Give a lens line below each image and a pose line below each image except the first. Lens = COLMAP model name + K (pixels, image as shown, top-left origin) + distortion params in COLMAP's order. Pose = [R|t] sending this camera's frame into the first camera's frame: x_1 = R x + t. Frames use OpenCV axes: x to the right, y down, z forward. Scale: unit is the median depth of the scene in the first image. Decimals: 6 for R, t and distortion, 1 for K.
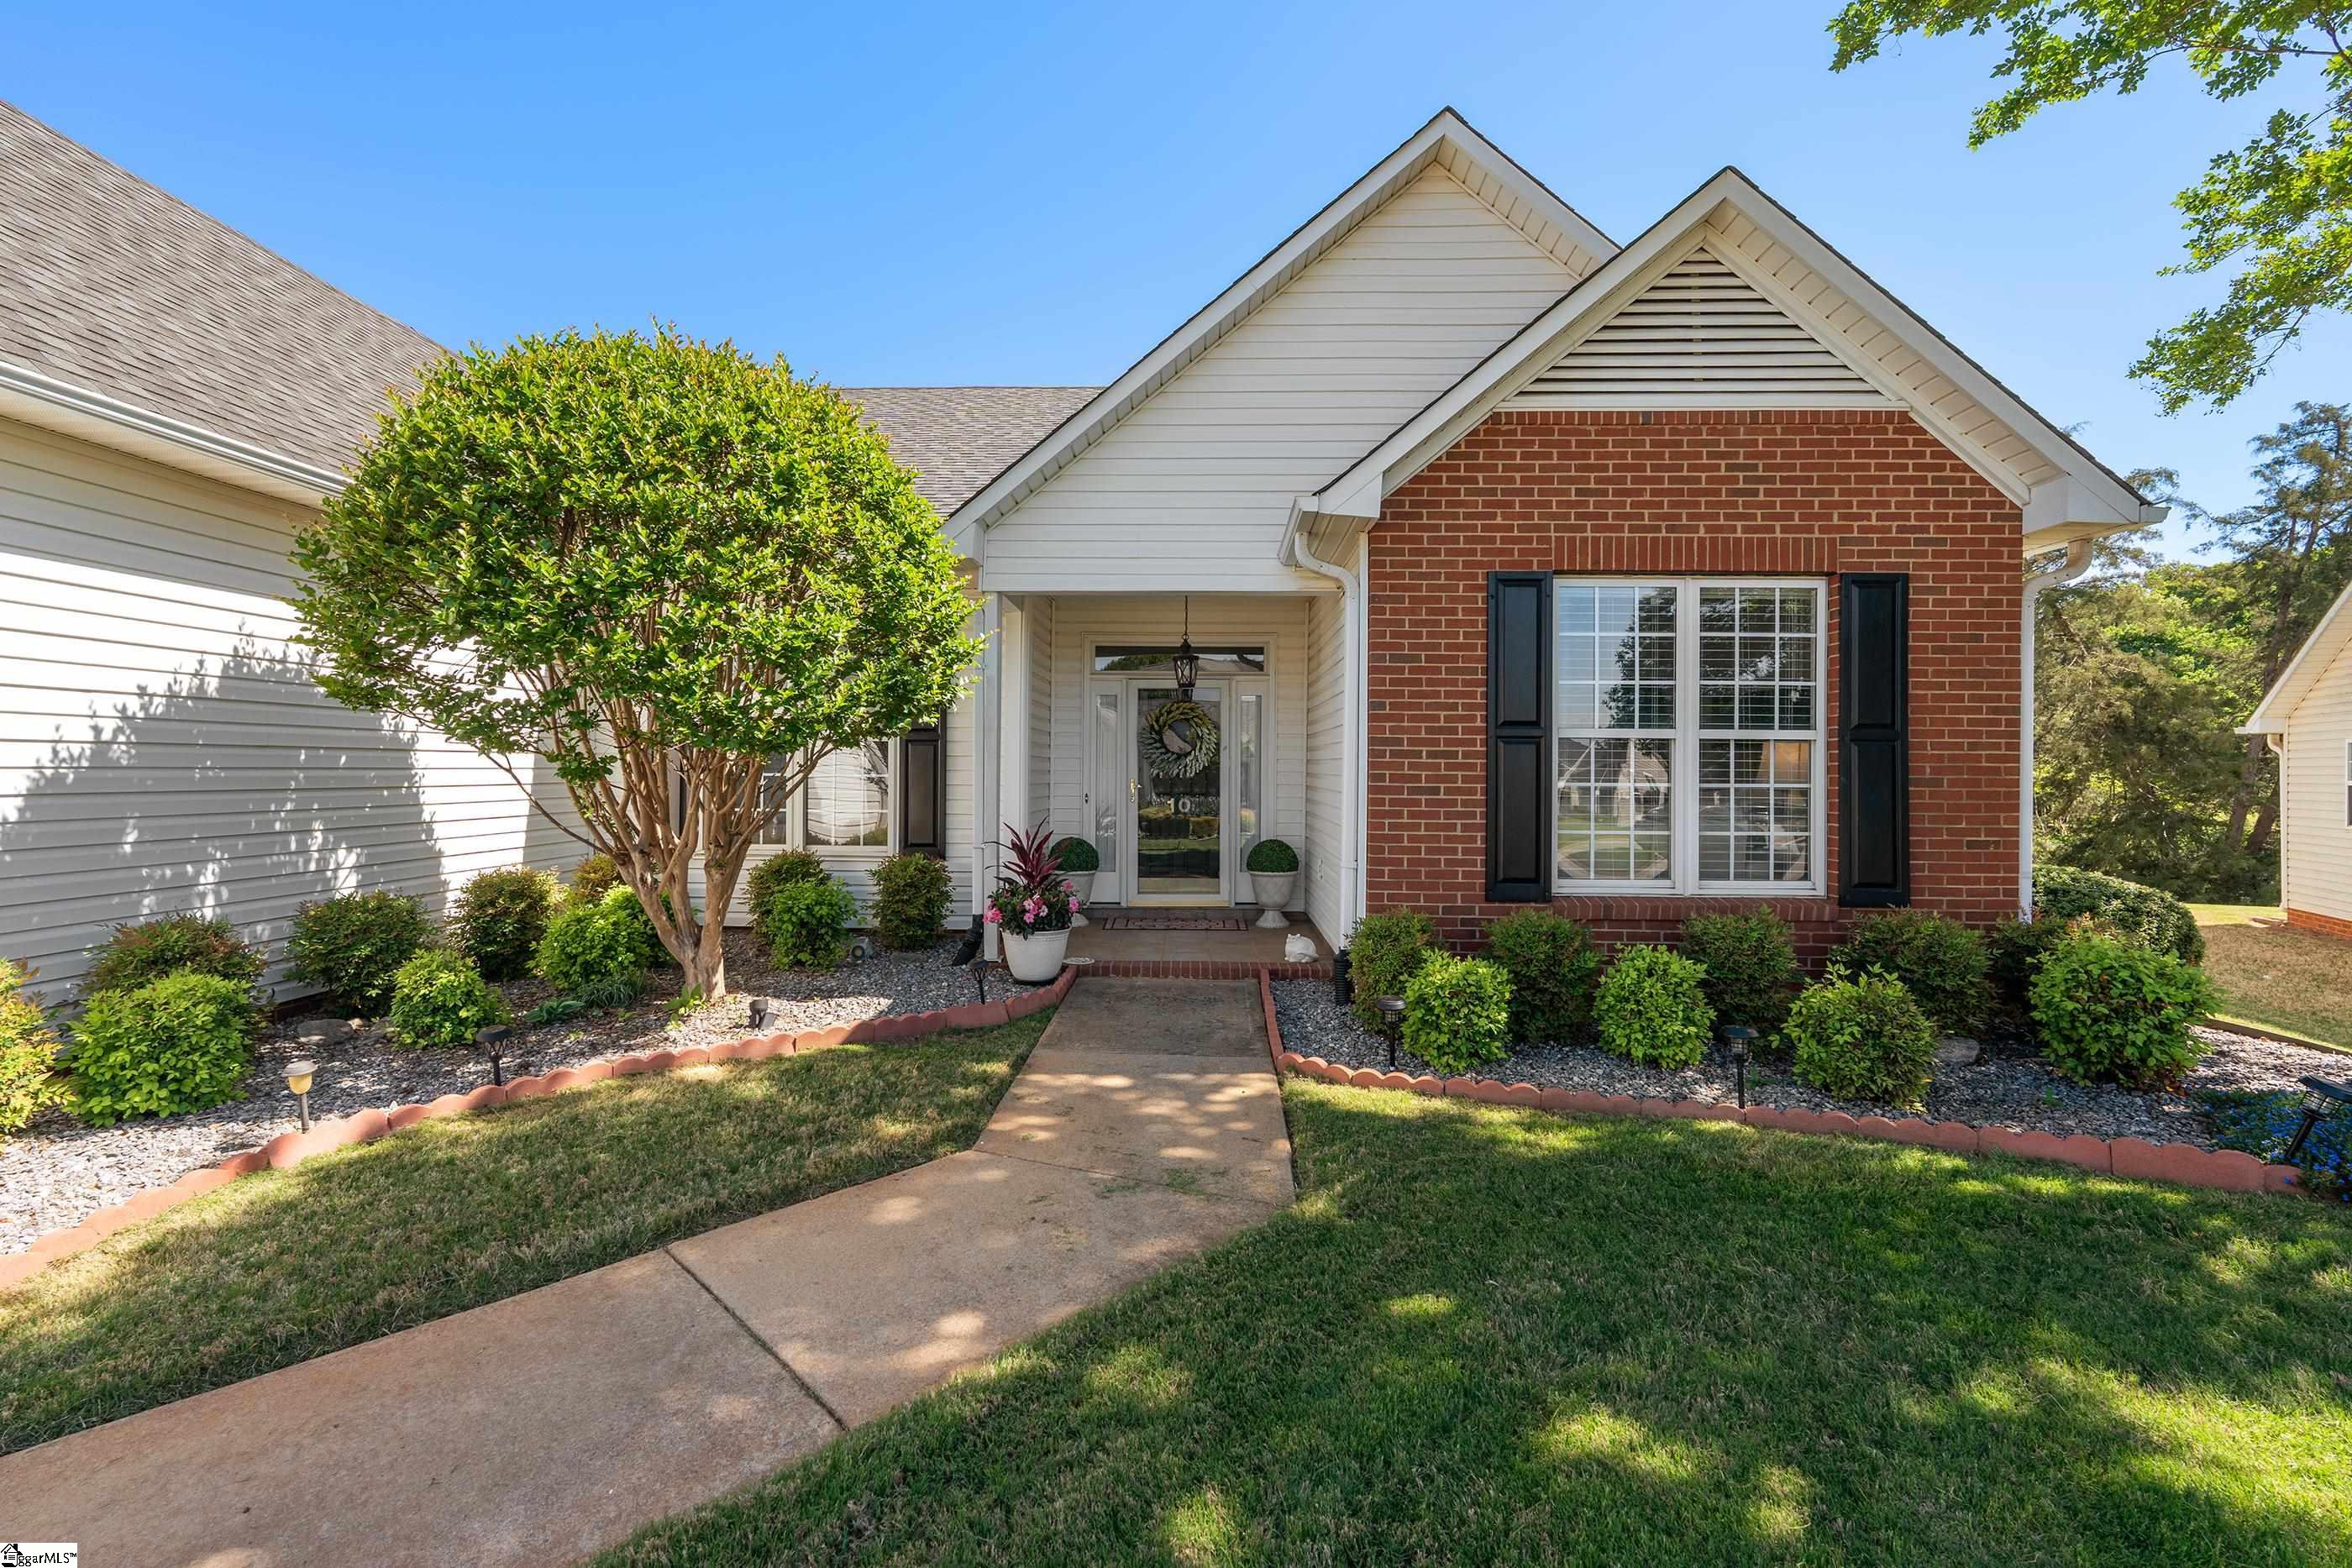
lens RADIAL K [[1033.7, 0, 1176.0], [0, 1033.7, 784.0], [0, 0, 1]] dist [-0.000404, -0.000034]
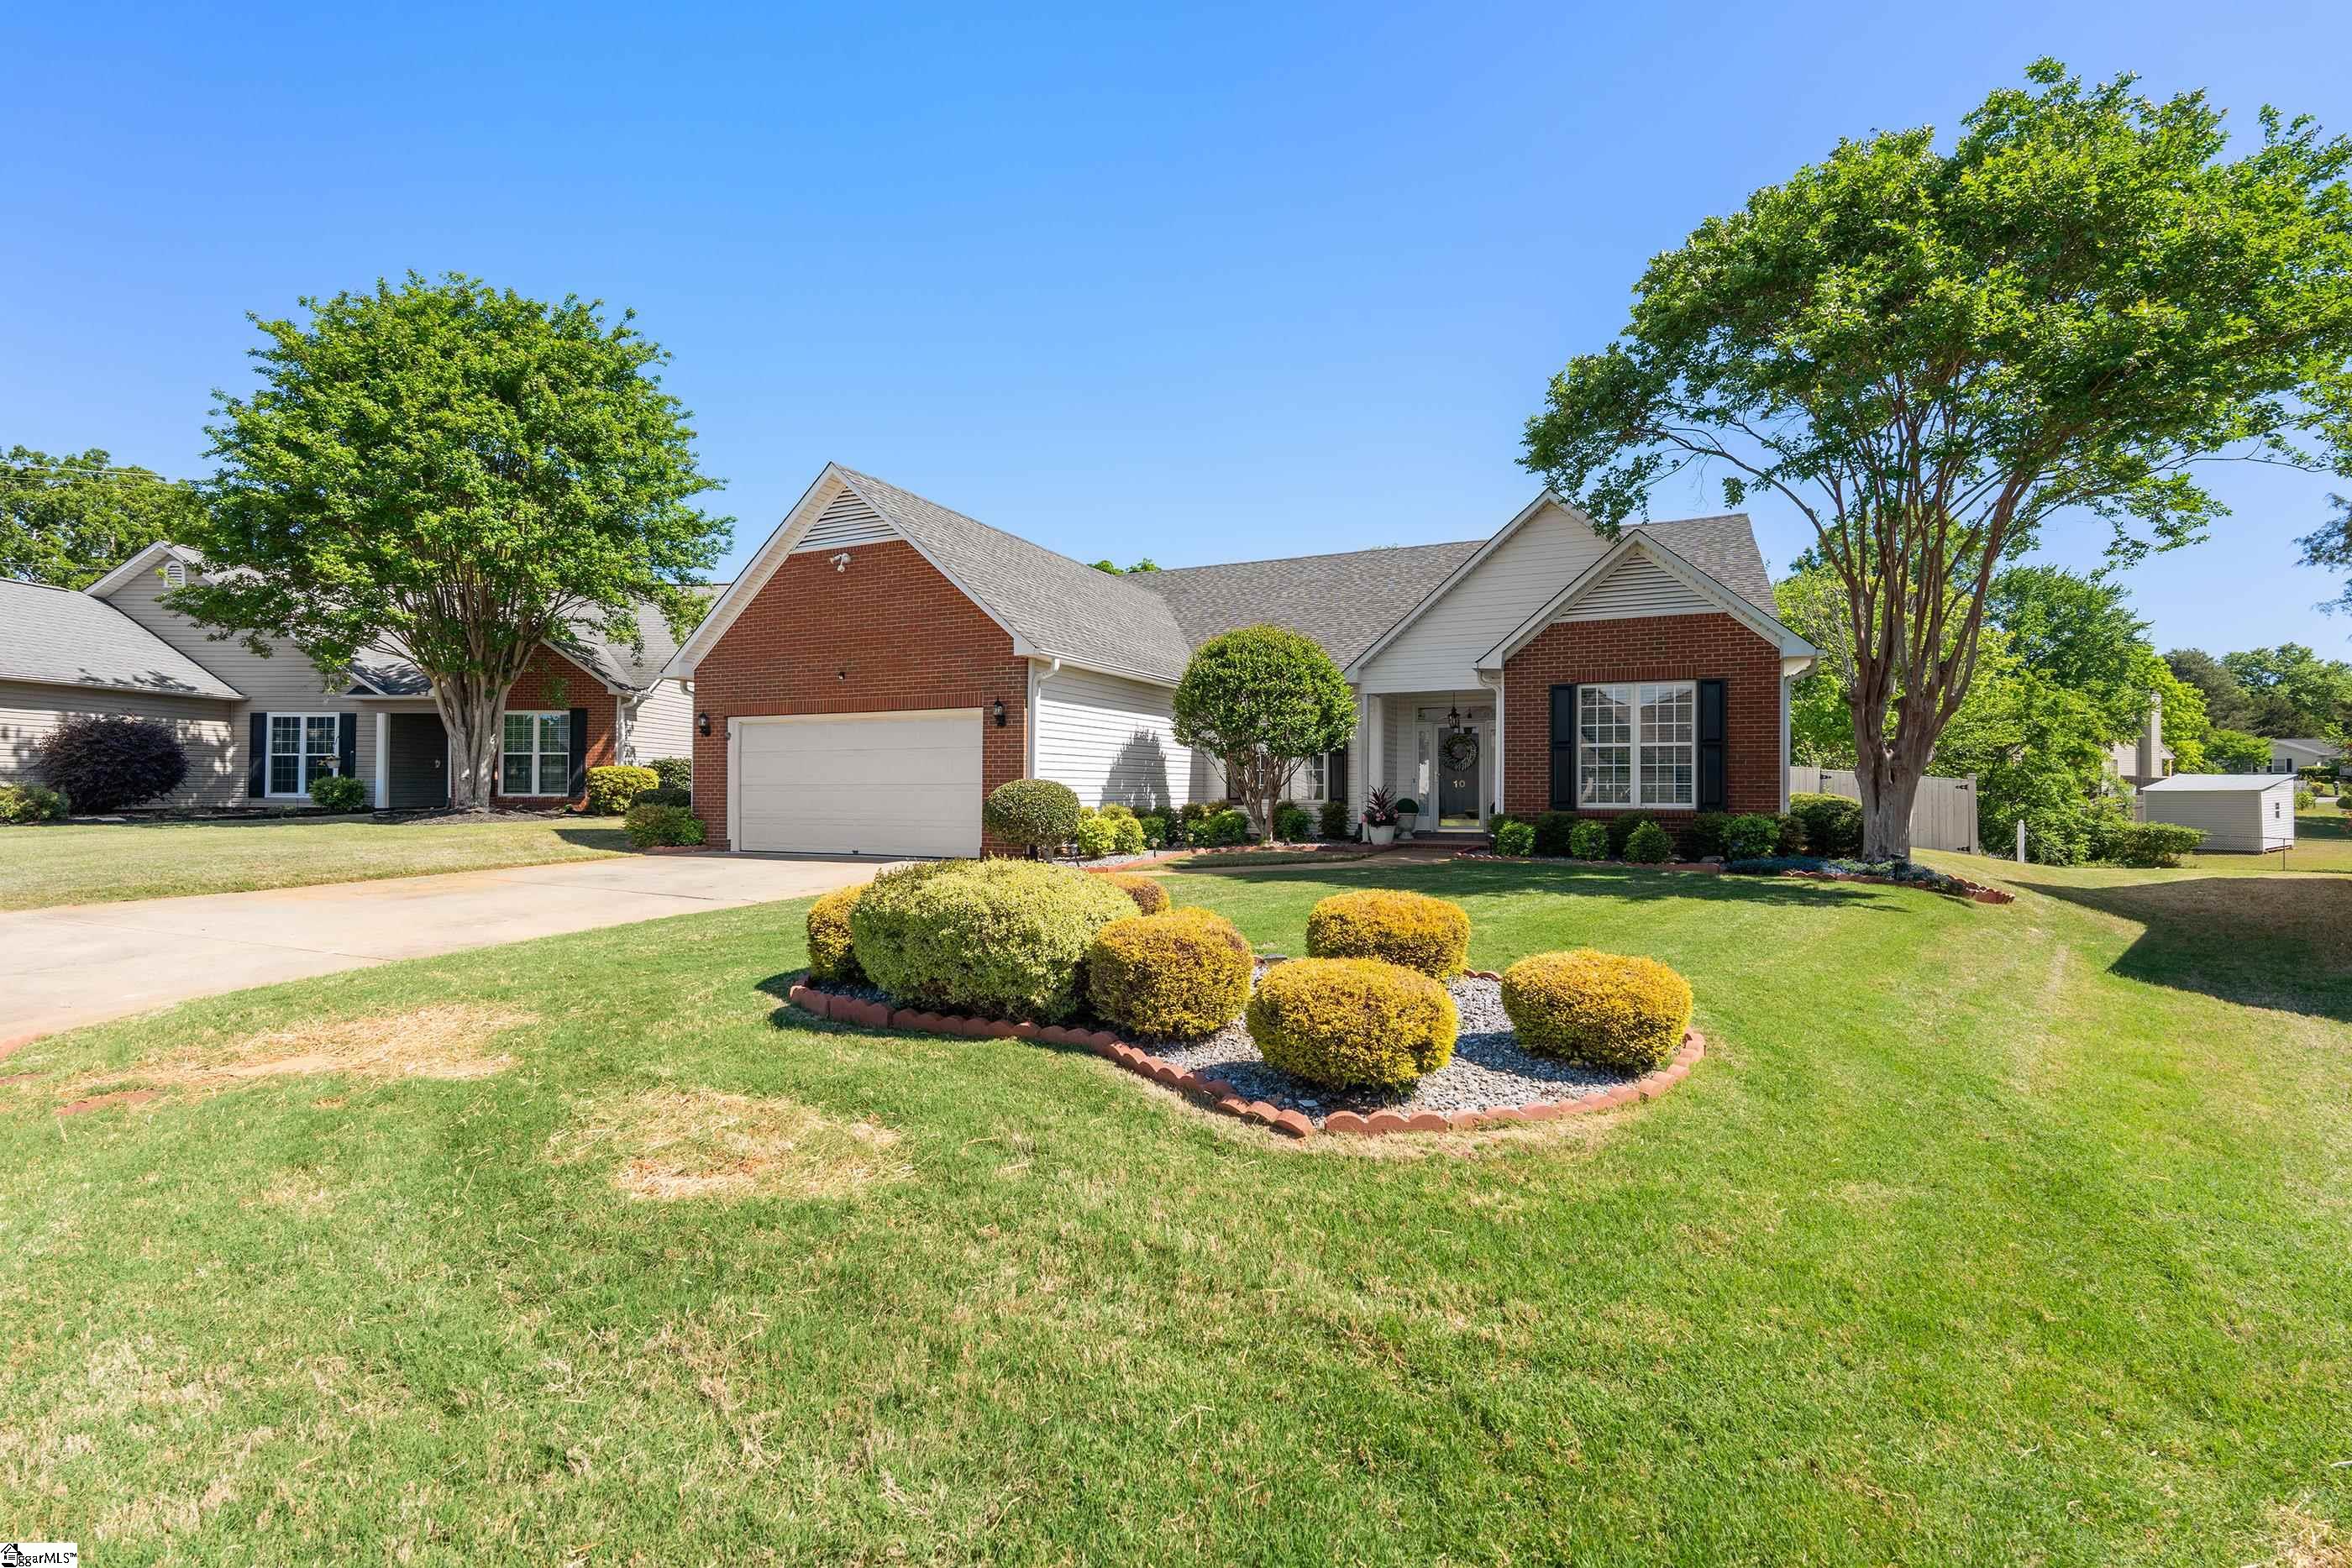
lens RADIAL K [[1030.0, 0, 1182.4], [0, 1030.0, 785.6], [0, 0, 1]] dist [-0.025269, -0.000211]
pose [[0.927035, -0.010411, -0.374830, 0.373640], [0.004390, 0.999847, -0.016916, 0.082816], [0.374949, 0.014036, 0.926939, -1.599142]]
